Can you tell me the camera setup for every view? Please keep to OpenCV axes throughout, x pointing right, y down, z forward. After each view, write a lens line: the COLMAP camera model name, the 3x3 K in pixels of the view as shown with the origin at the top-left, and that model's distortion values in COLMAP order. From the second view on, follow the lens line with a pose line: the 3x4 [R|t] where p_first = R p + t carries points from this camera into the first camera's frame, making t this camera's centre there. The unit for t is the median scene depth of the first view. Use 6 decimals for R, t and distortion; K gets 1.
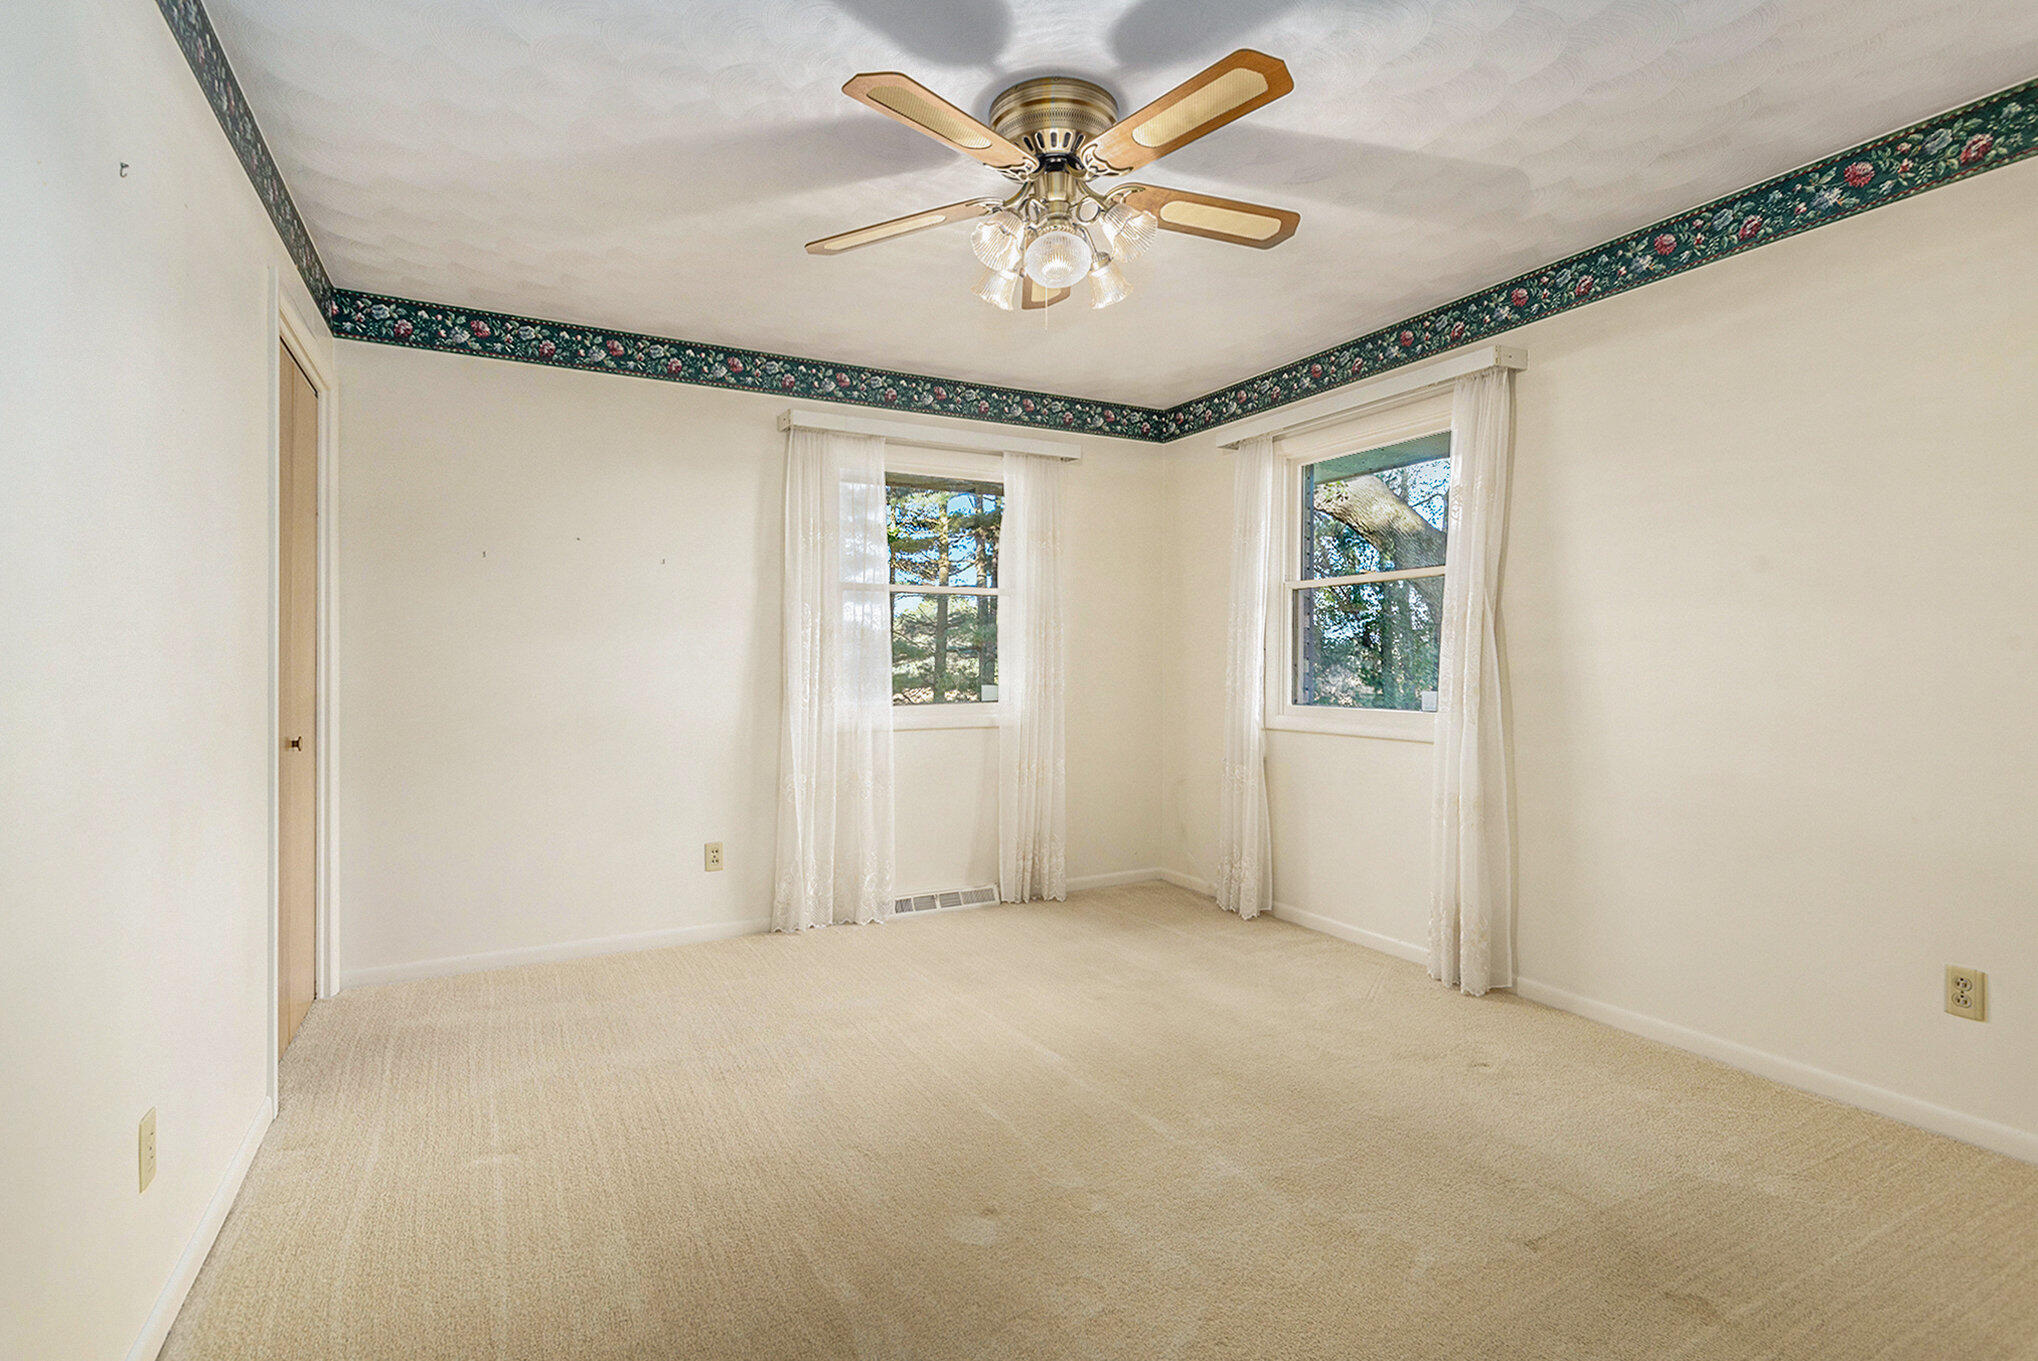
lens RADIAL K [[986.0, 0, 1014.9], [0, 986.0, 671.2], [0, 0, 1]] dist [0.001809, -0.001591]
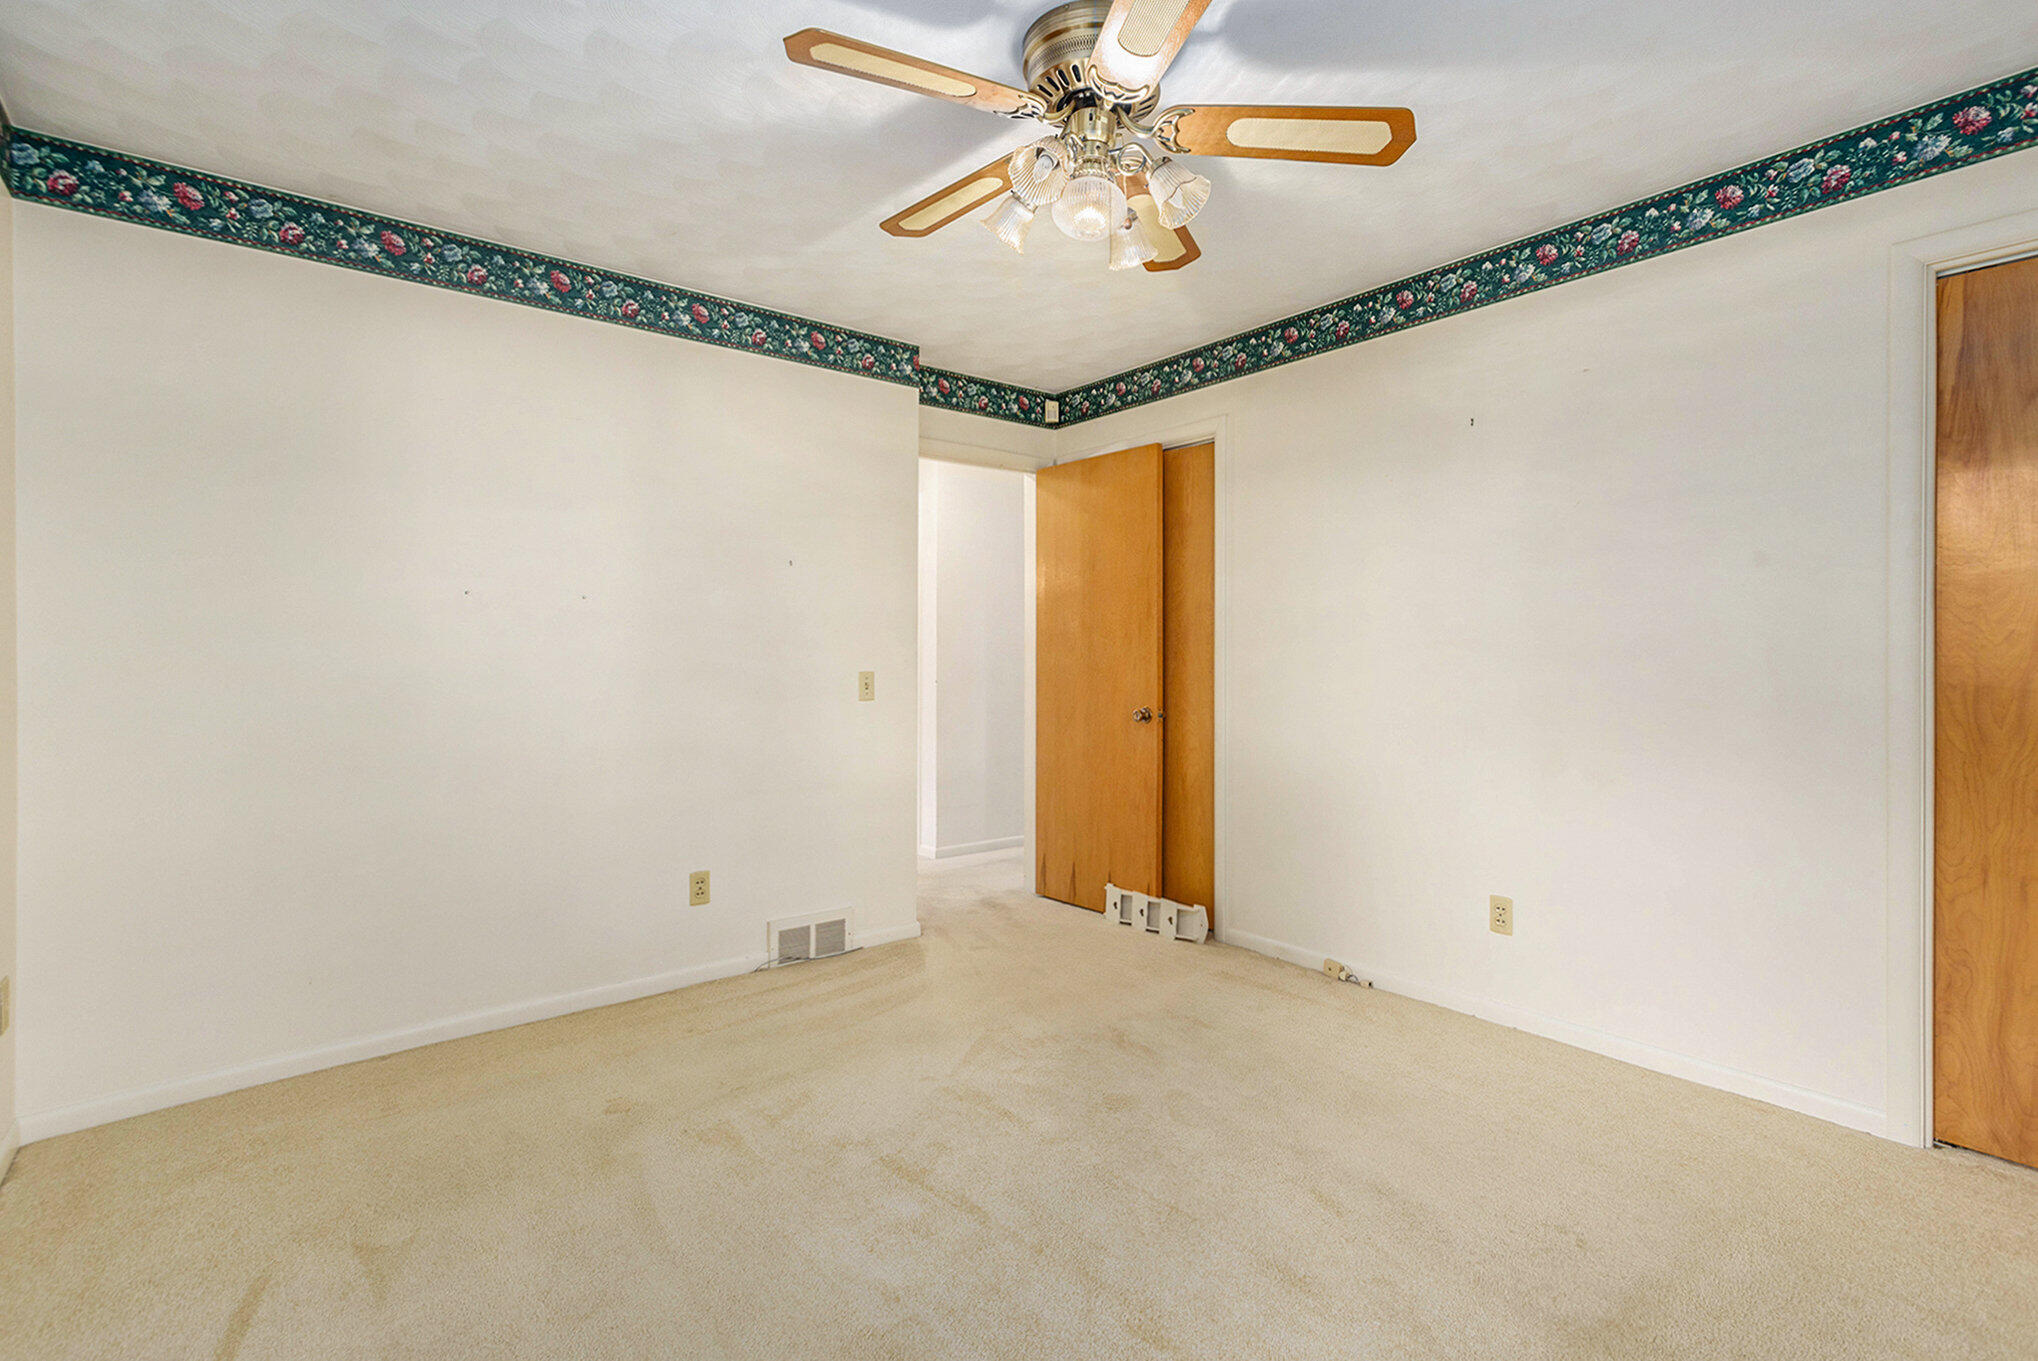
lens RADIAL K [[933.5, 0, 1019.0], [0, 933.5, 680.5], [0, 0, 1]] dist [0.003325, 0.001324]
pose [[0.975168, -0.005670, 0.221393, -0.109083], [0.004209, 0.999966, 0.007069, 0.000761], [-0.221426, -0.005962, 0.975159, 0.197019]]
